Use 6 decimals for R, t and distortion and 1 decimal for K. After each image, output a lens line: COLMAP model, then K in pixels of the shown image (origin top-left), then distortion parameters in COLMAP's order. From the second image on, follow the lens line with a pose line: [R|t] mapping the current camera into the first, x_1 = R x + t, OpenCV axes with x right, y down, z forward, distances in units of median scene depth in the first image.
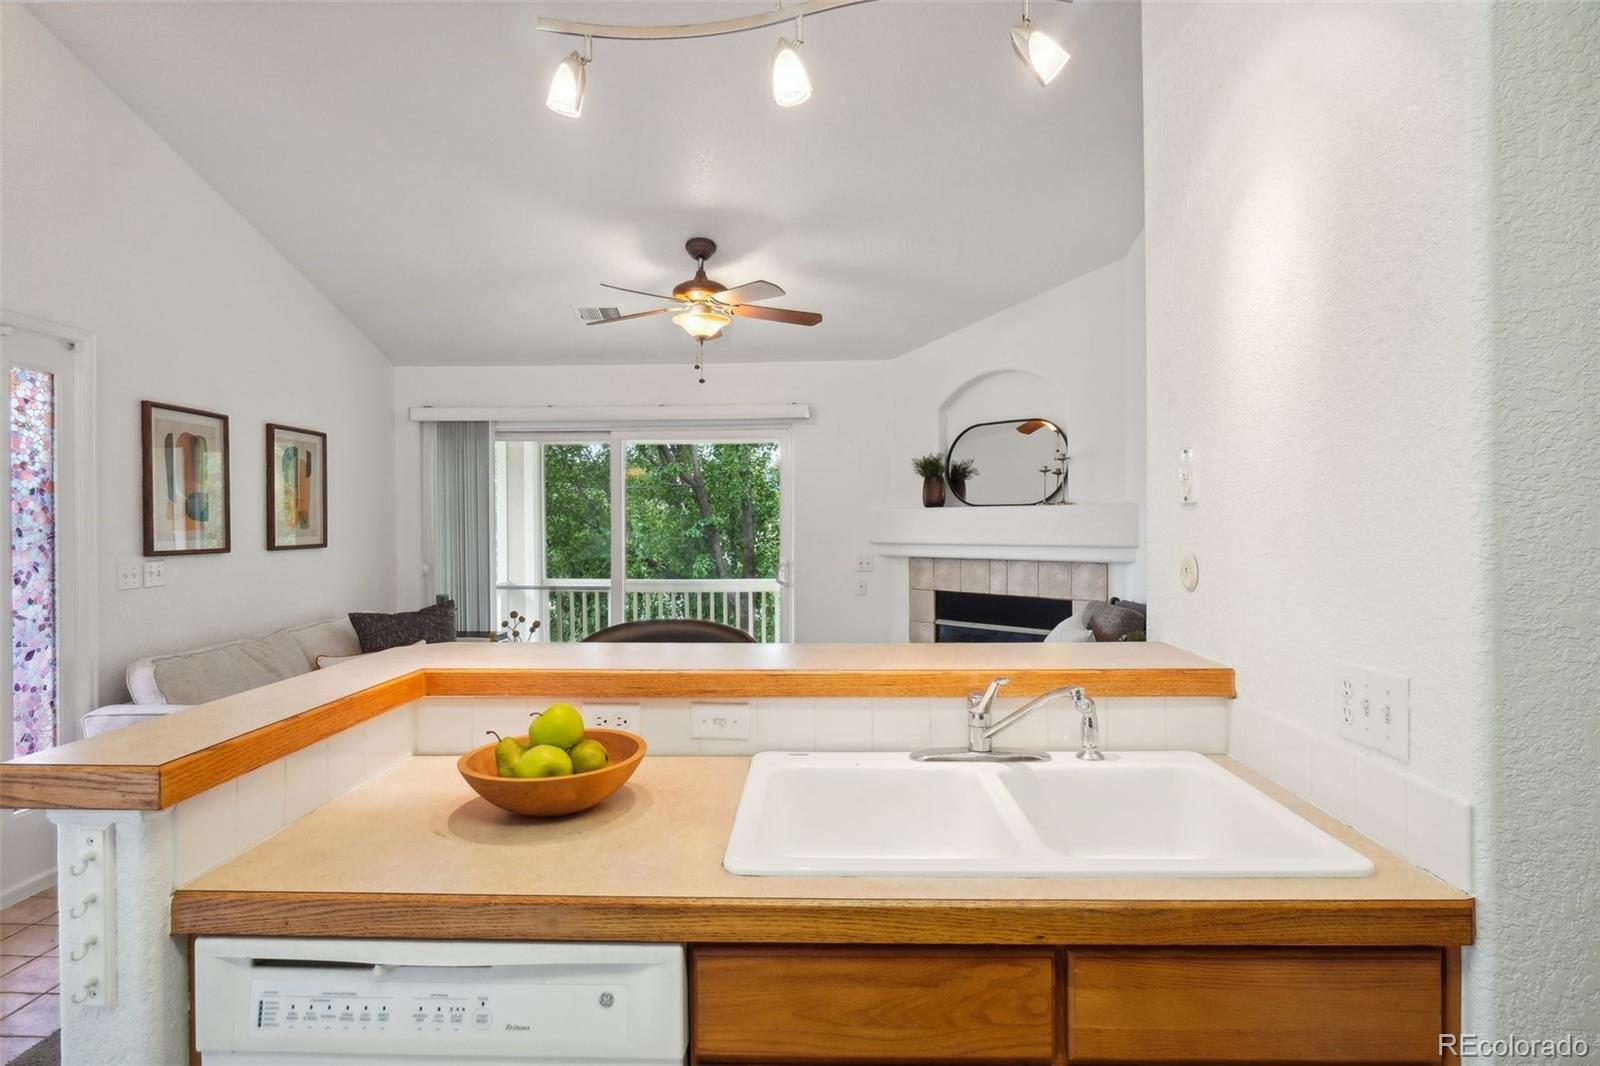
lens RADIAL K [[878.9, 0, 788.3], [0, 878.9, 530.3], [0, 0, 1]] dist [-0.000554, 0.000034]
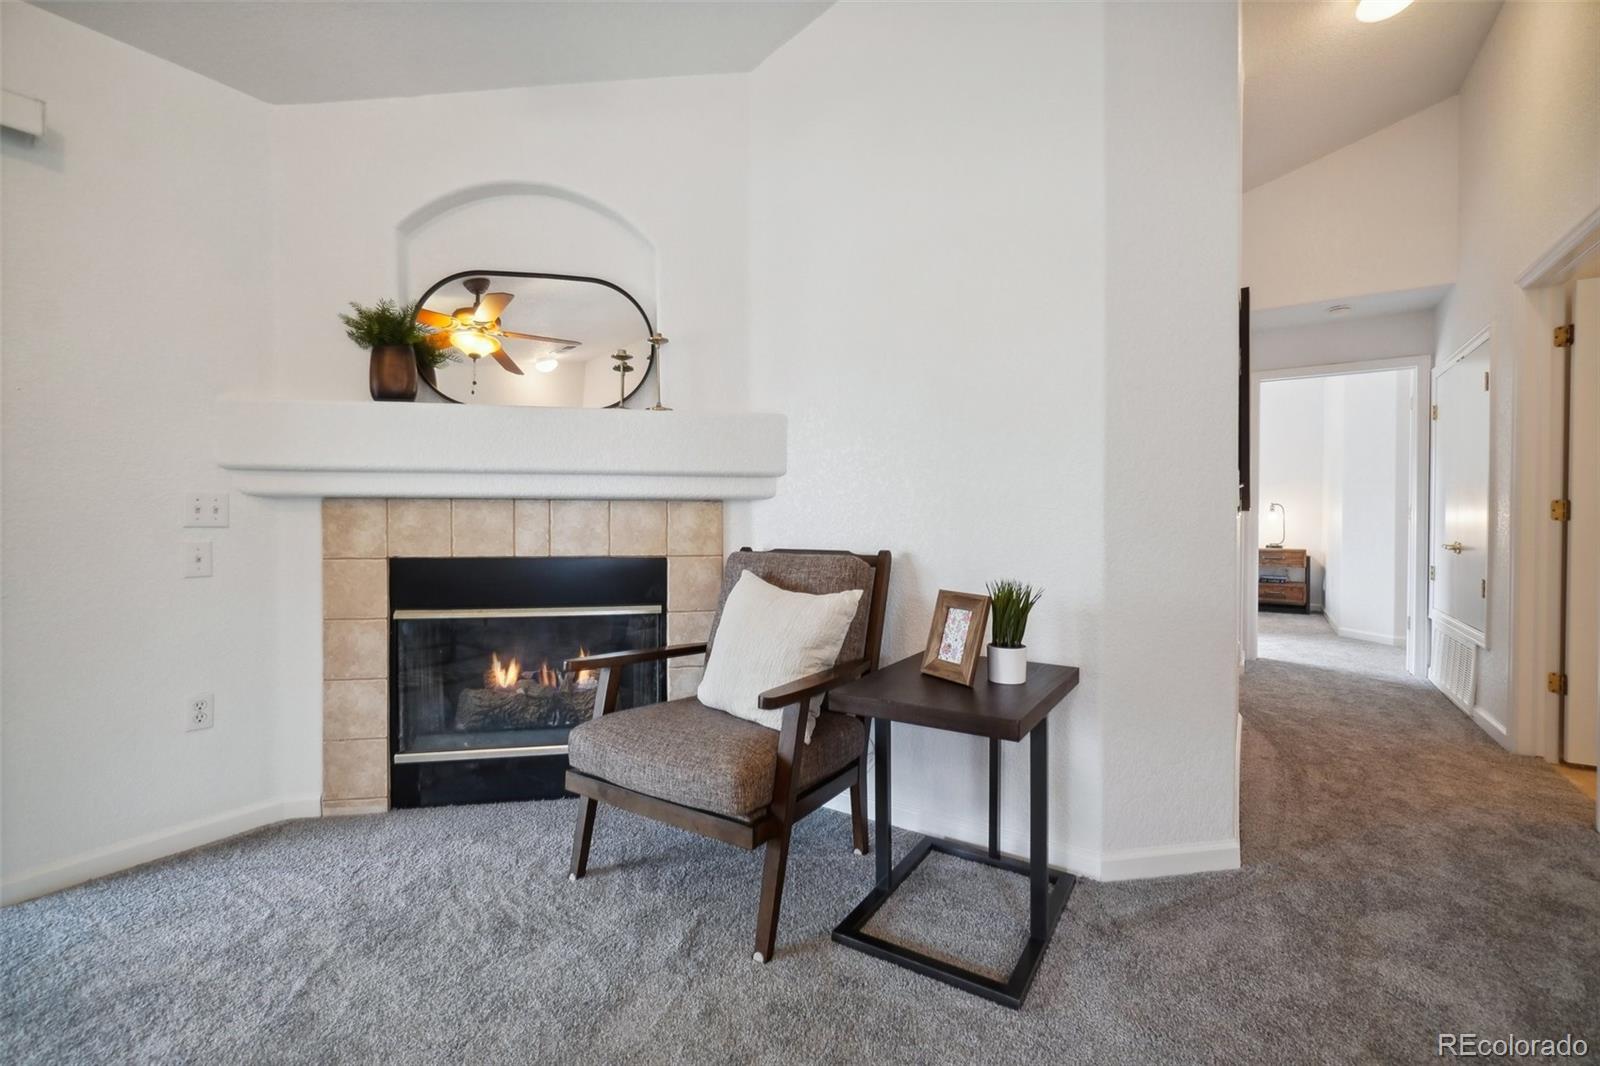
lens RADIAL K [[691.7, 0, 788.8], [0, 691.7, 519.4], [0, 0, 1]] dist [-0.011626, 0.000129]
pose [[0.525278, -0.003276, 0.850924, -0.080047], [0.001644, 0.999995, 0.002835, 0.054928], [-0.850929, -0.000090, 0.525281, 0.706160]]
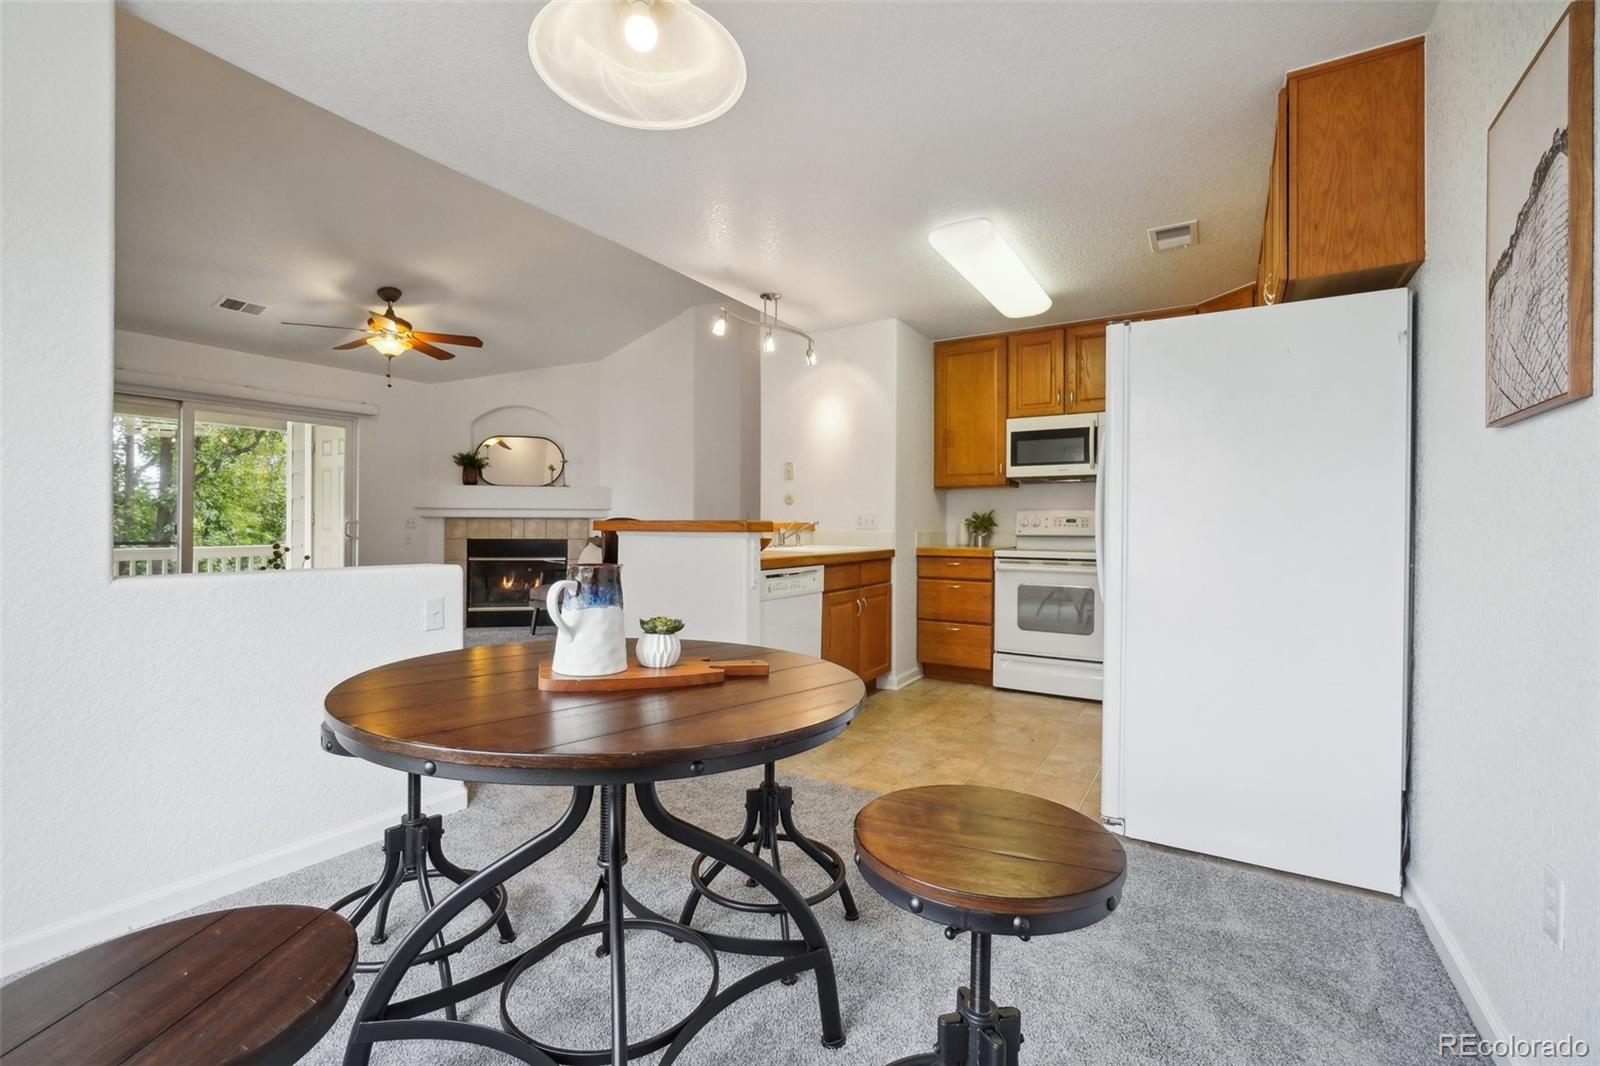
lens RADIAL K [[687.5, 0, 800.0], [0, 687.5, 533.0], [0, 0, 1]] dist [-0.000598, -0.000043]
pose [[0.491418, -0.000464, 0.870924, -0.752782], [0.000556, 1.000000, 0.000220, 0.072591], [-0.870924, 0.000376, 0.491418, -0.141452]]
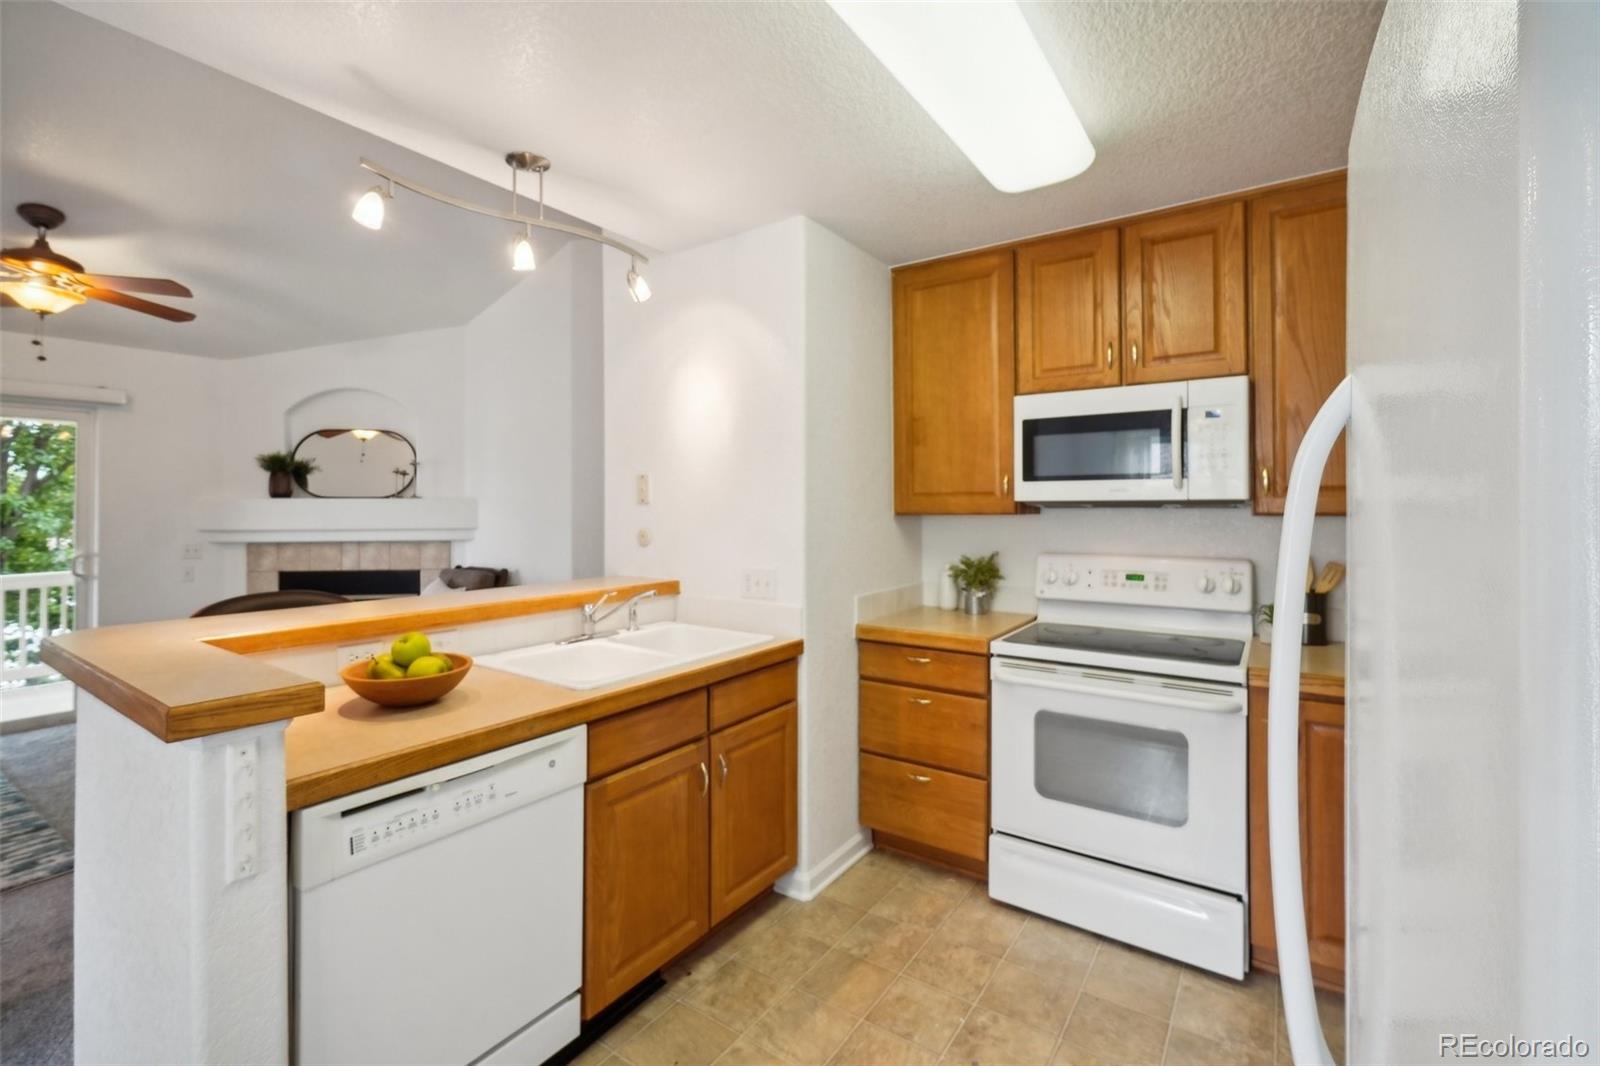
lens RADIAL K [[696.0, 0, 801.4], [0, 696.0, 506.5], [0, 0, 1]] dist [-0.005805, 0.000054]
pose [[0.536786, 0.007499, 0.843685, -0.282707], [0.005864, 0.999903, -0.012618, -0.000311], [-0.843698, 0.011720, 0.536690, -0.064542]]
